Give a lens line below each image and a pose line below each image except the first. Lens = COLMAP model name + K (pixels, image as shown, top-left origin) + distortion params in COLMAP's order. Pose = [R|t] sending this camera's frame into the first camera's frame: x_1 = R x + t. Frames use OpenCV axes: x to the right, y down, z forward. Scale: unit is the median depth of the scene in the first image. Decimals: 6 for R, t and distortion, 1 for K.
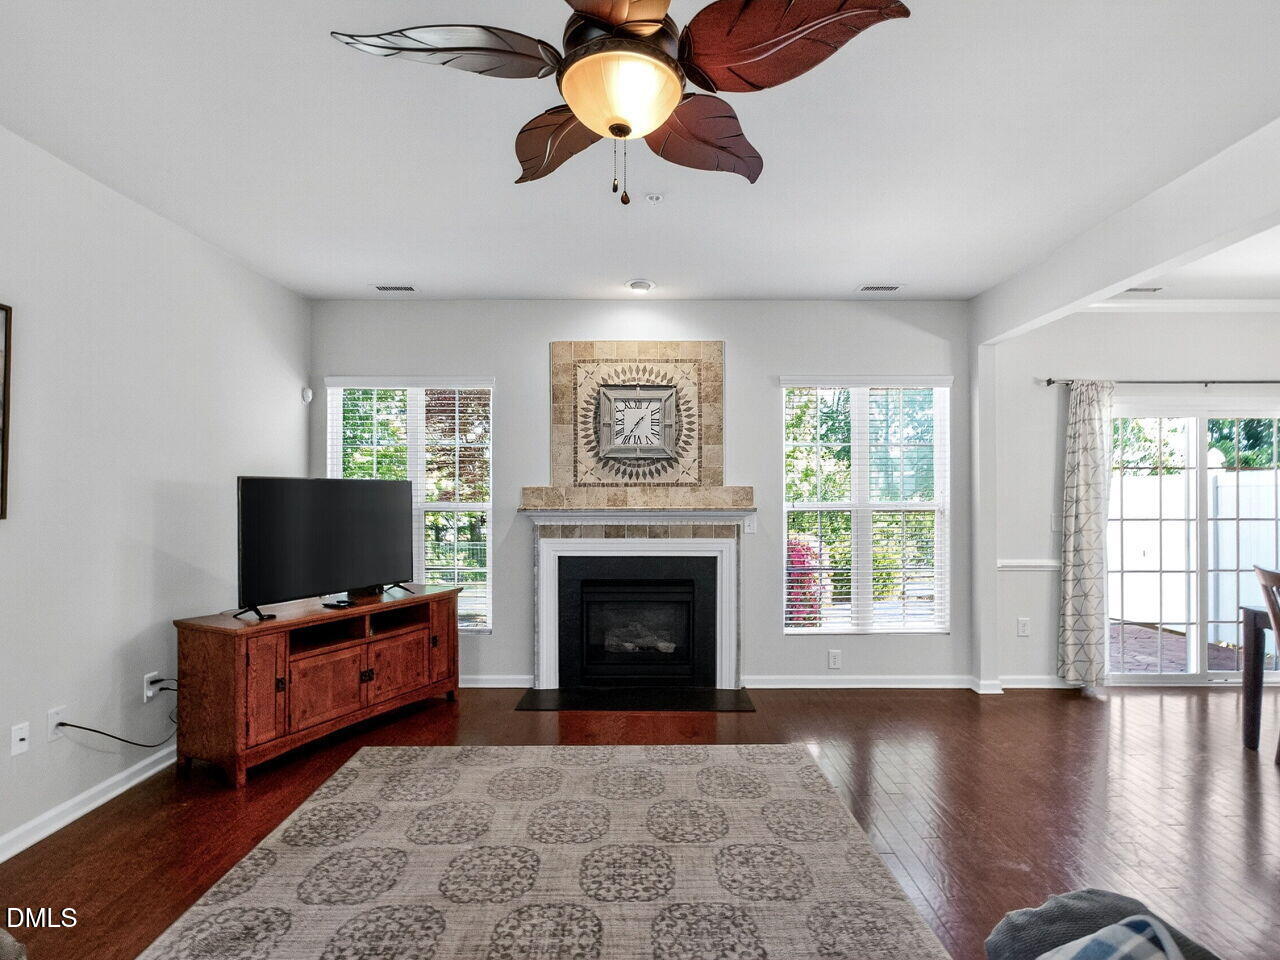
lens RADIAL K [[650.2, 0, 644.9], [0, 650.2, 487.3], [0, 0, 1]] dist [-0.002627, -0.000417]
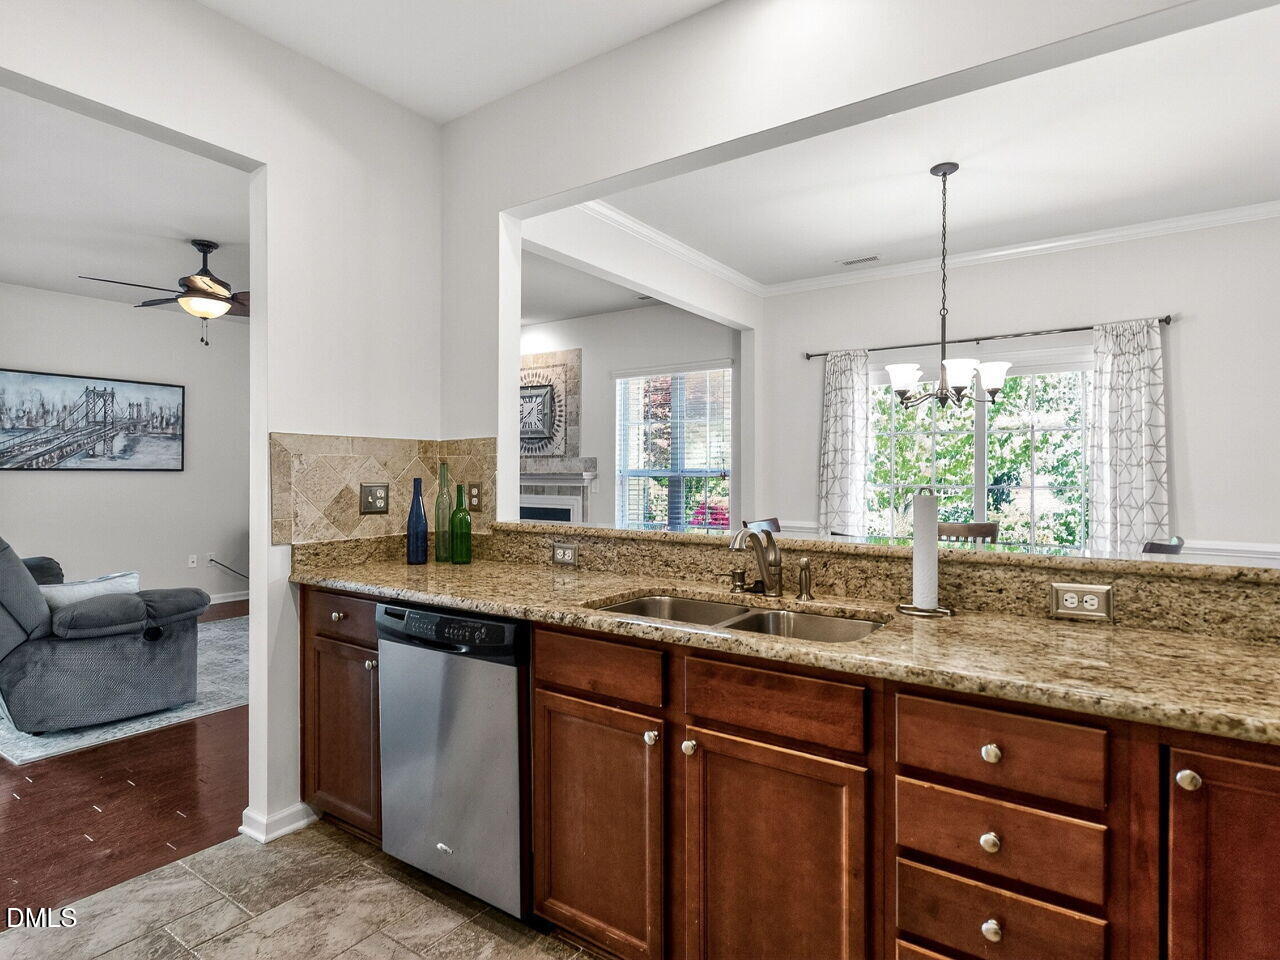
lens RADIAL K [[703.0, 0, 637.7], [0, 703.0, 470.3], [0, 0, 1]] dist [0.005590, 0.000565]
pose [[0.818068, -0.001924, -0.575119, 1.056313], [0.002126, 0.999998, -0.000322, 0.026222], [0.575118, -0.000959, 0.818070, -0.113239]]
